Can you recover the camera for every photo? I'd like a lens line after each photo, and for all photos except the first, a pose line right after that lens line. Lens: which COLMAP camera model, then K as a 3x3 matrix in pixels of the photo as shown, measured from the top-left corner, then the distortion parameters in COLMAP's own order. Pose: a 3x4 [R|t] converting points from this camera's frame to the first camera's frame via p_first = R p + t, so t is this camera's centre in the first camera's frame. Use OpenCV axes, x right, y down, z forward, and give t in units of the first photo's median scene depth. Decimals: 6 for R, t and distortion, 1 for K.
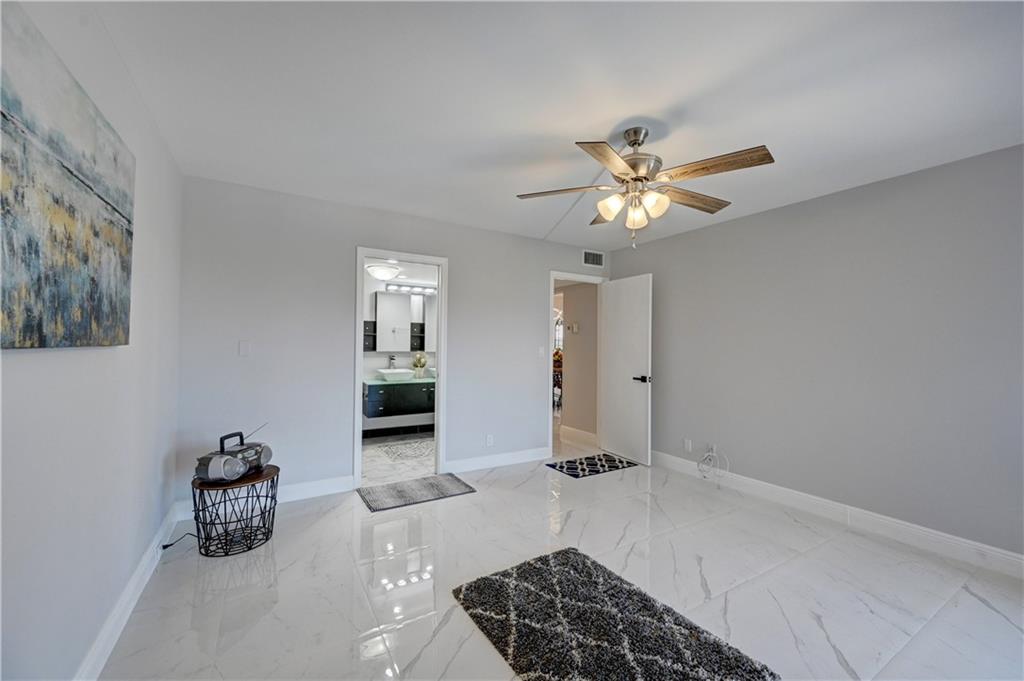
lens RADIAL K [[405.1, 0, 511.7], [0, 405.1, 337.4], [0, 0, 1]] dist [0.002516, 0.000243]
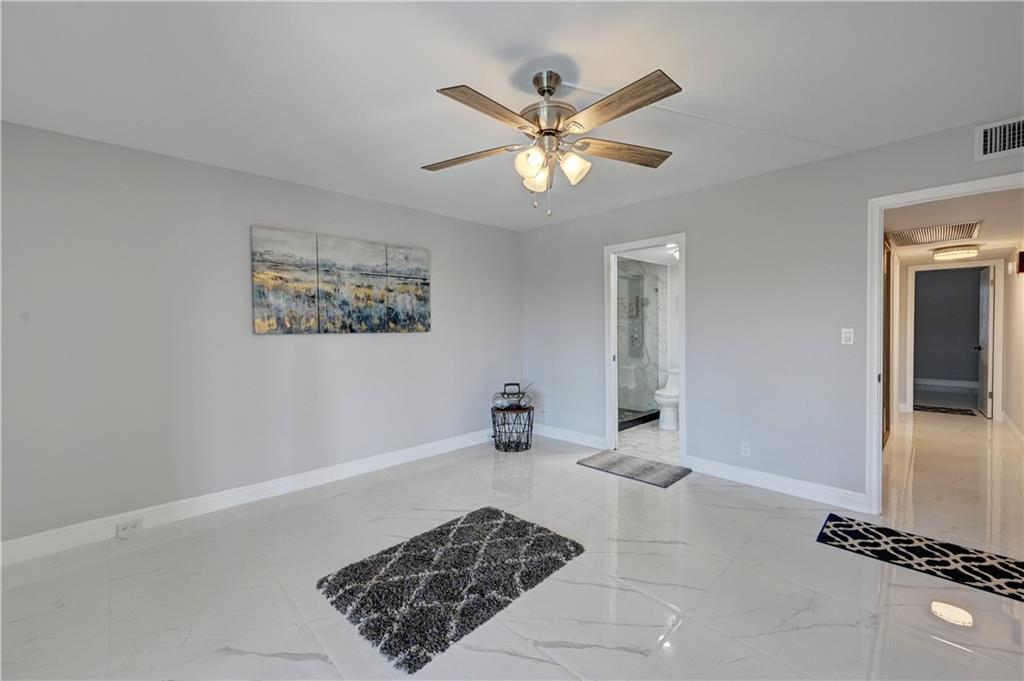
lens RADIAL K [[405.1, 0, 511.7], [0, 405.1, 337.4], [0, 0, 1]] dist [0.002516, 0.000243]
pose [[0.235347, 0.004724, -0.971900, 0.982327], [0.028005, 0.999540, 0.011640, 0.025525], [0.971508, -0.029957, 0.235106, 0.620964]]
